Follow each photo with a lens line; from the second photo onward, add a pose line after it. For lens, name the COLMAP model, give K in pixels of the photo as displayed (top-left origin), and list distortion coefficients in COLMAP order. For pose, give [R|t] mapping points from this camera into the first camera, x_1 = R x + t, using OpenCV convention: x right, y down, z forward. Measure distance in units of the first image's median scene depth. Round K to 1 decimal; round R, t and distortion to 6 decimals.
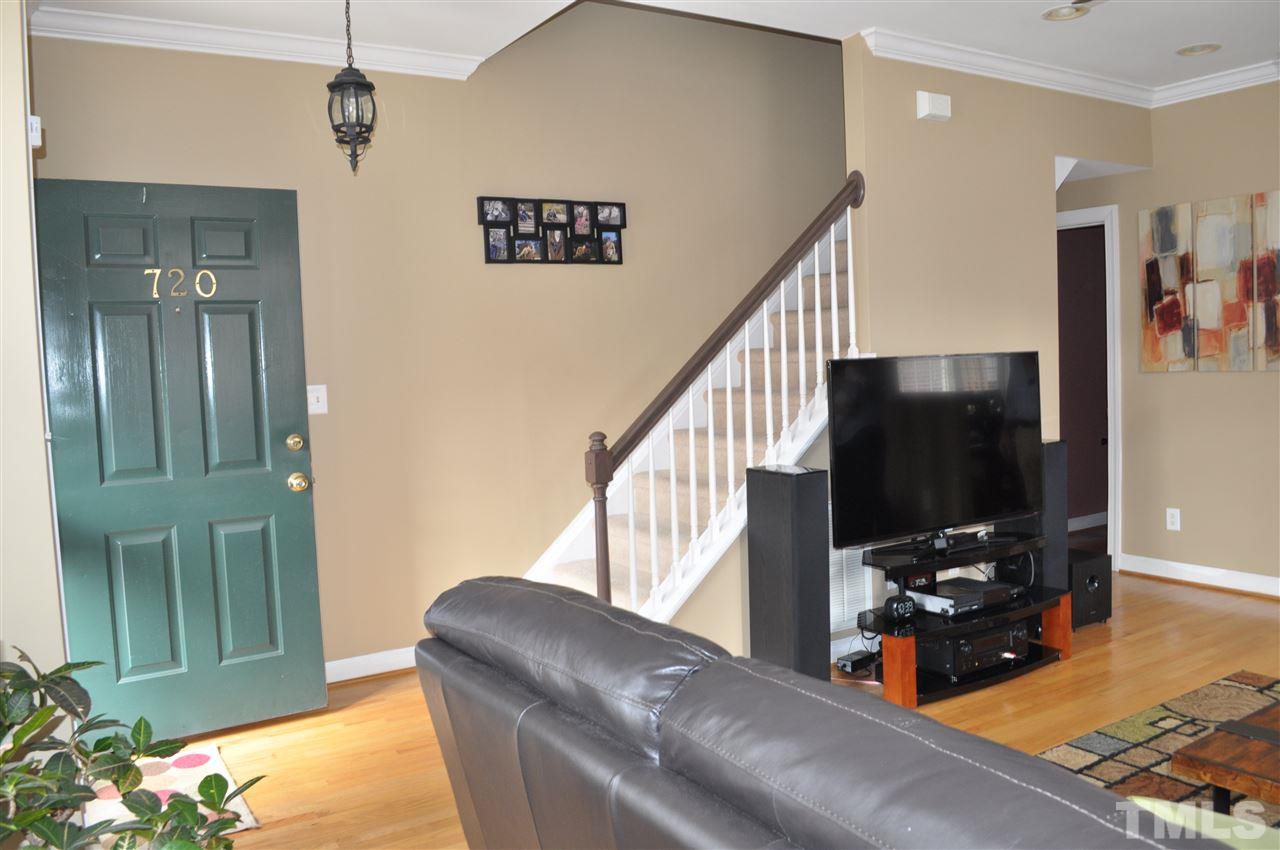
lens RADIAL K [[1012.1, 0, 646.8], [0, 1012.1, 426.5], [0, 0, 1]] dist [-0.080501, 0.004579]
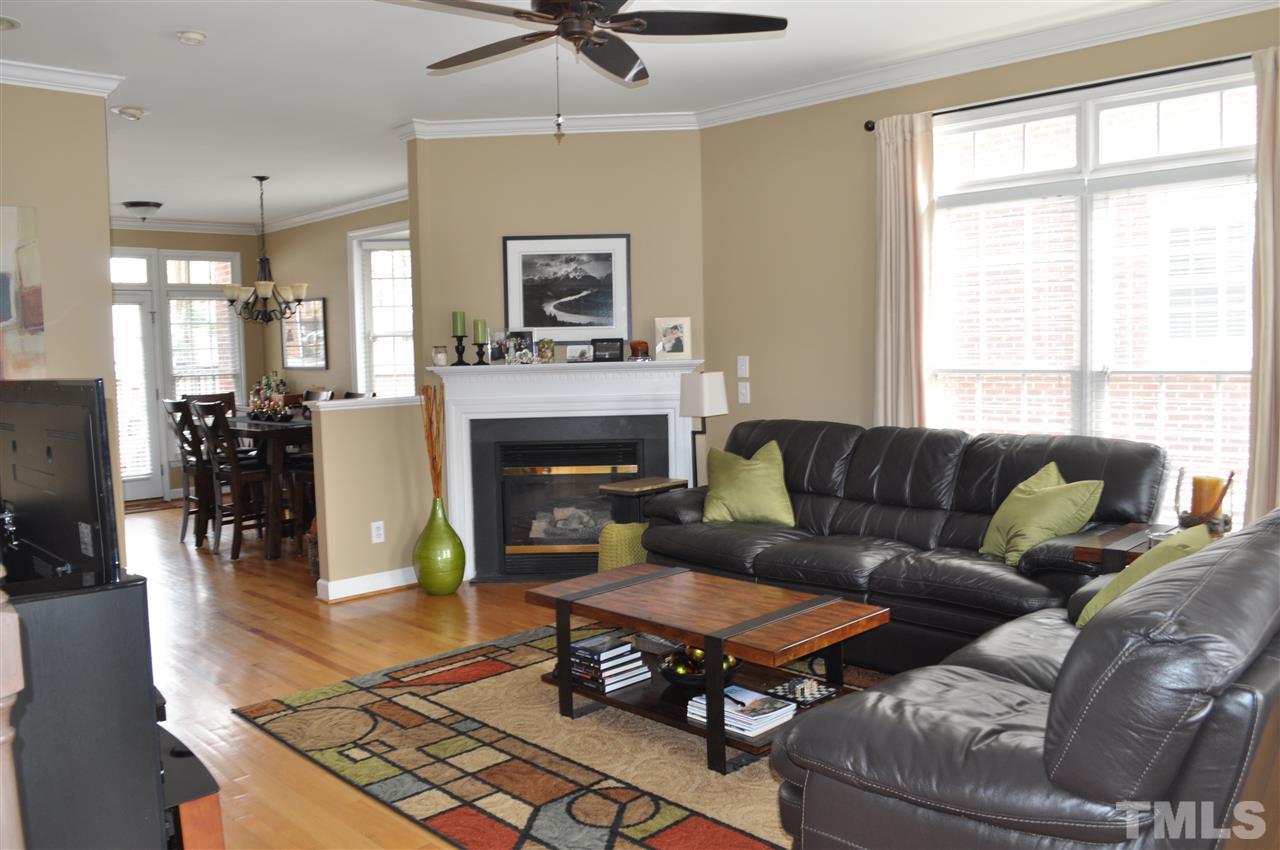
lens RADIAL K [[1012.1, 0, 641.9], [0, 1012.1, 433.5], [0, 0, 1]] dist [-0.080501, 0.004579]
pose [[-0.209671, -0.043683, 0.976796, -0.316257], [0.102969, 0.992460, 0.066485, -0.033498], [-0.972335, 0.114519, -0.203592, 0.581565]]
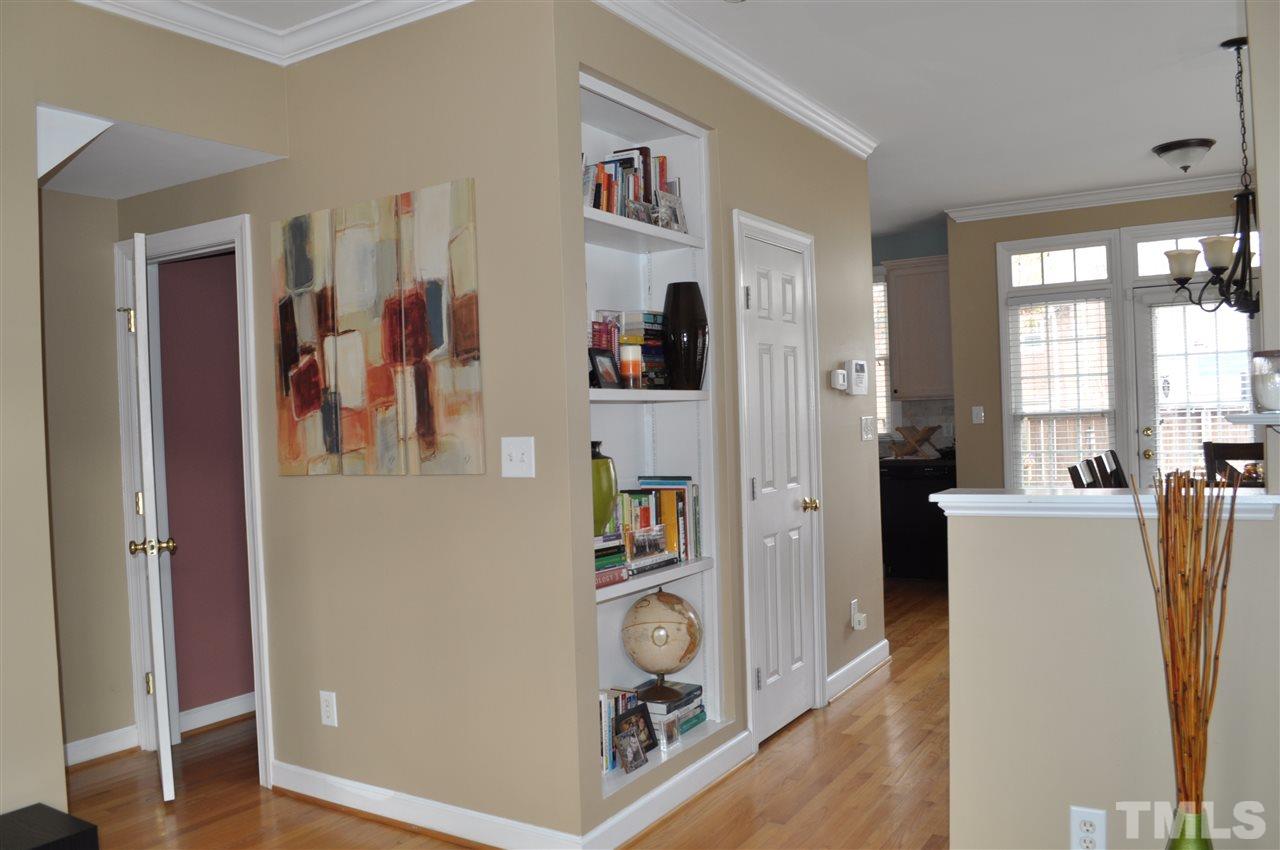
lens RADIAL K [[1012.1, 0, 641.0], [0, 1012.1, 424.3], [0, 0, 1]] dist [-0.080501, 0.004579]
pose [[0.900900, -0.003466, 0.434013, 0.451632], [0.034941, 0.997302, -0.064564, -0.040124], [-0.432618, 0.073330, 0.898590, 0.340293]]
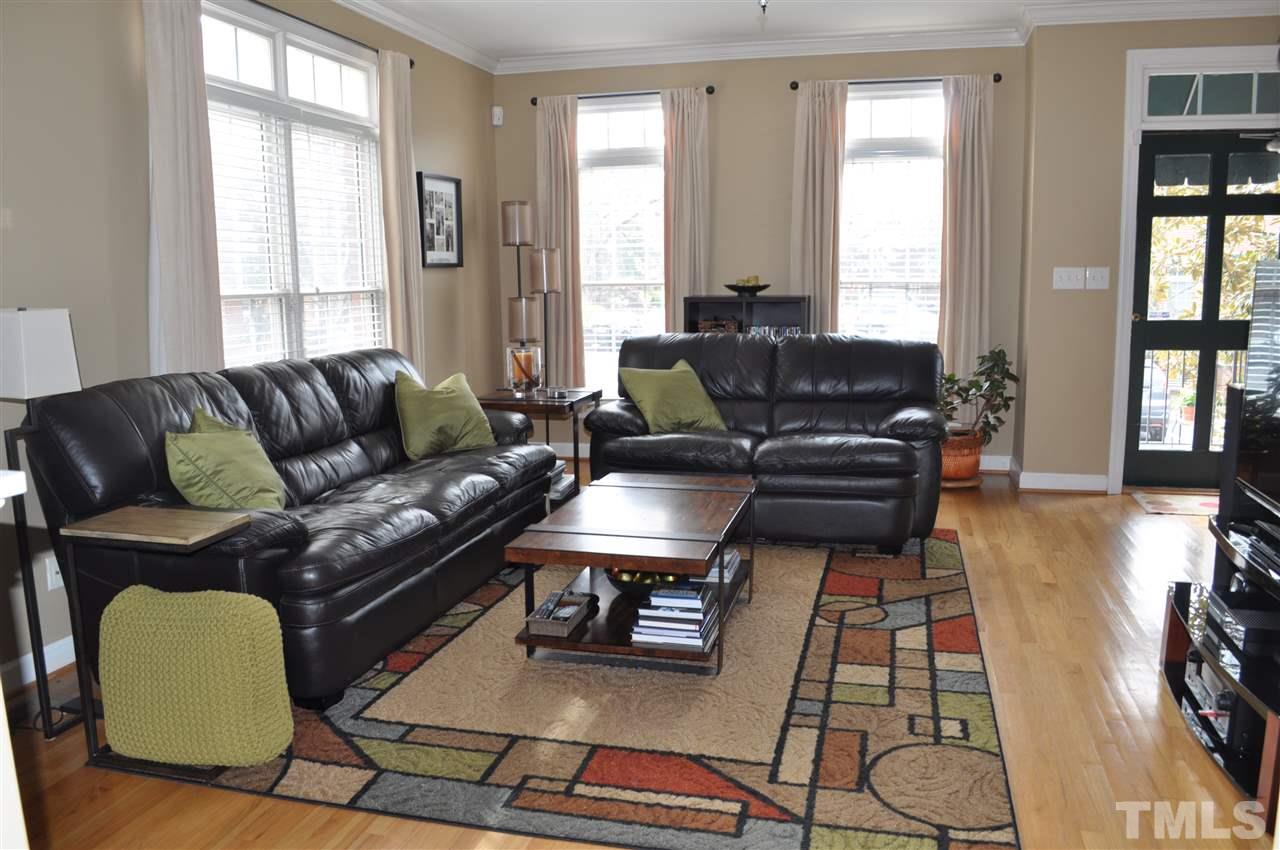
lens RADIAL K [[1012.1, 0, 646.0], [0, 1012.1, 430.2], [0, 0, 1]] dist [-0.080501, 0.004579]
pose [[-0.719834, 0.146263, -0.678562, 0.808283], [-0.016076, 0.973774, 0.226949, -0.078901], [0.693961, 0.174274, -0.698604, 0.887335]]
